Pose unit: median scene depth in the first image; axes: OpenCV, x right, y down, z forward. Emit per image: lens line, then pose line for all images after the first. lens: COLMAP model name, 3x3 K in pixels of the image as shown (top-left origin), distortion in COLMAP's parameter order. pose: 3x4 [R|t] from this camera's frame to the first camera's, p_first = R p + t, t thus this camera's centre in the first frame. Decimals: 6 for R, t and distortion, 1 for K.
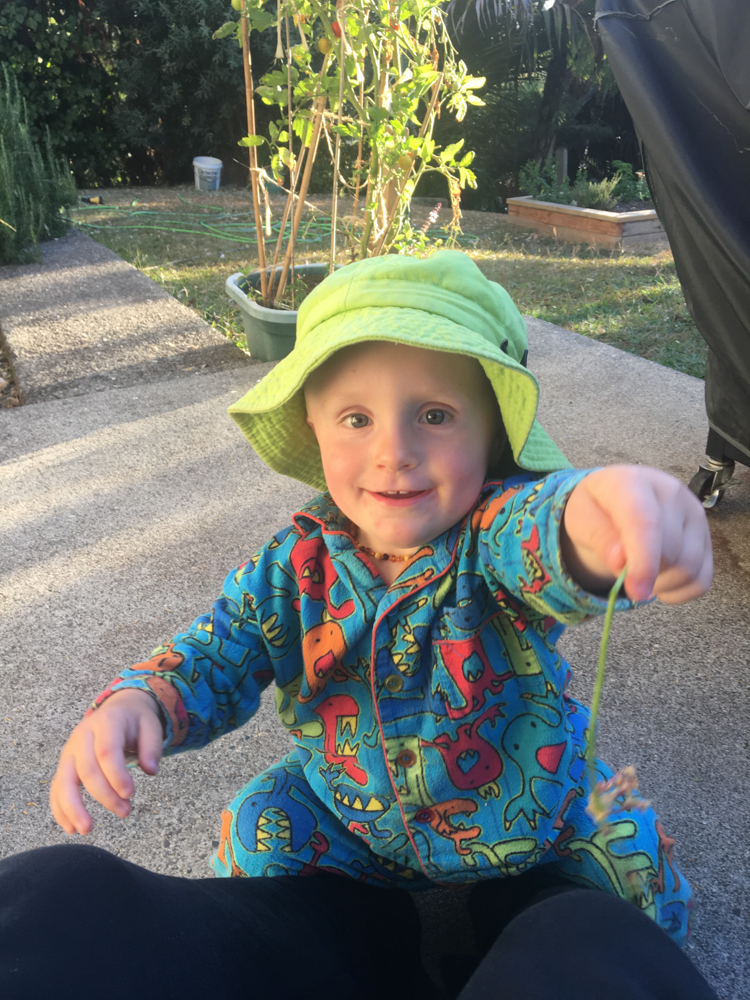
lens RADIAL K [[842.8, 0, 373.8], [0, 842.8, 500.4], [0, 0, 1]] dist [0.011801, 0.003697]
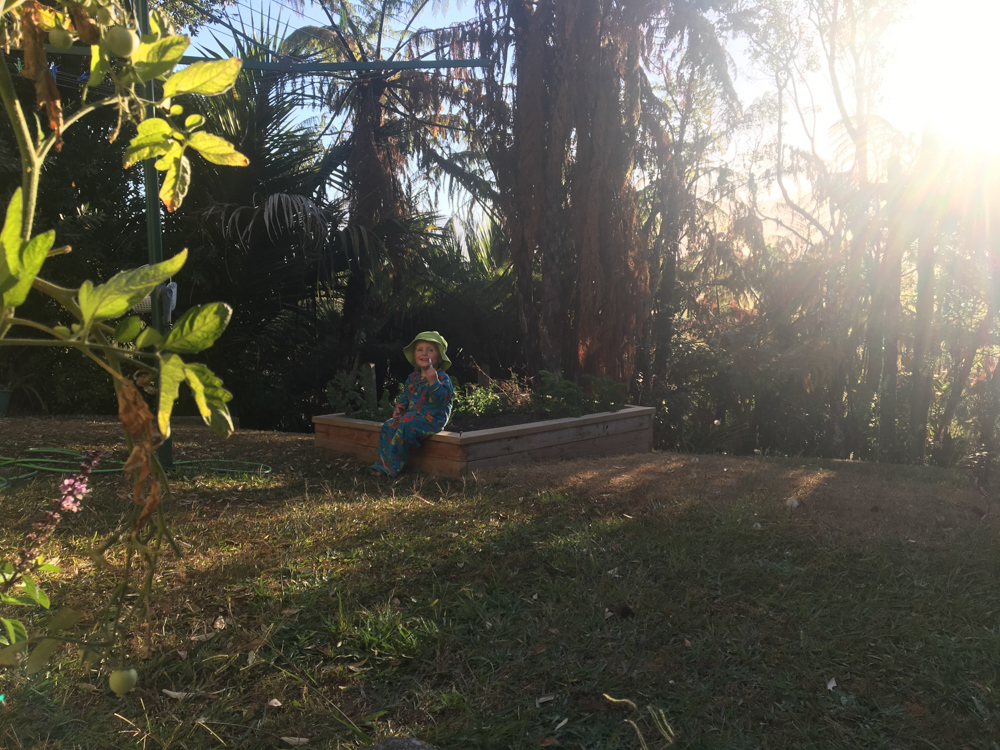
lens RADIAL K [[842.8, 0, 499.9], [0, 842.8, 376.9], [0, 0, 1]] dist [0.011801, 0.003697]
pose [[0.932299, 0.000438, 0.361688, 0.037057], [0.136106, 0.926070, -0.351950, -0.093746], [-0.335103, 0.377351, 0.863315, 0.255139]]
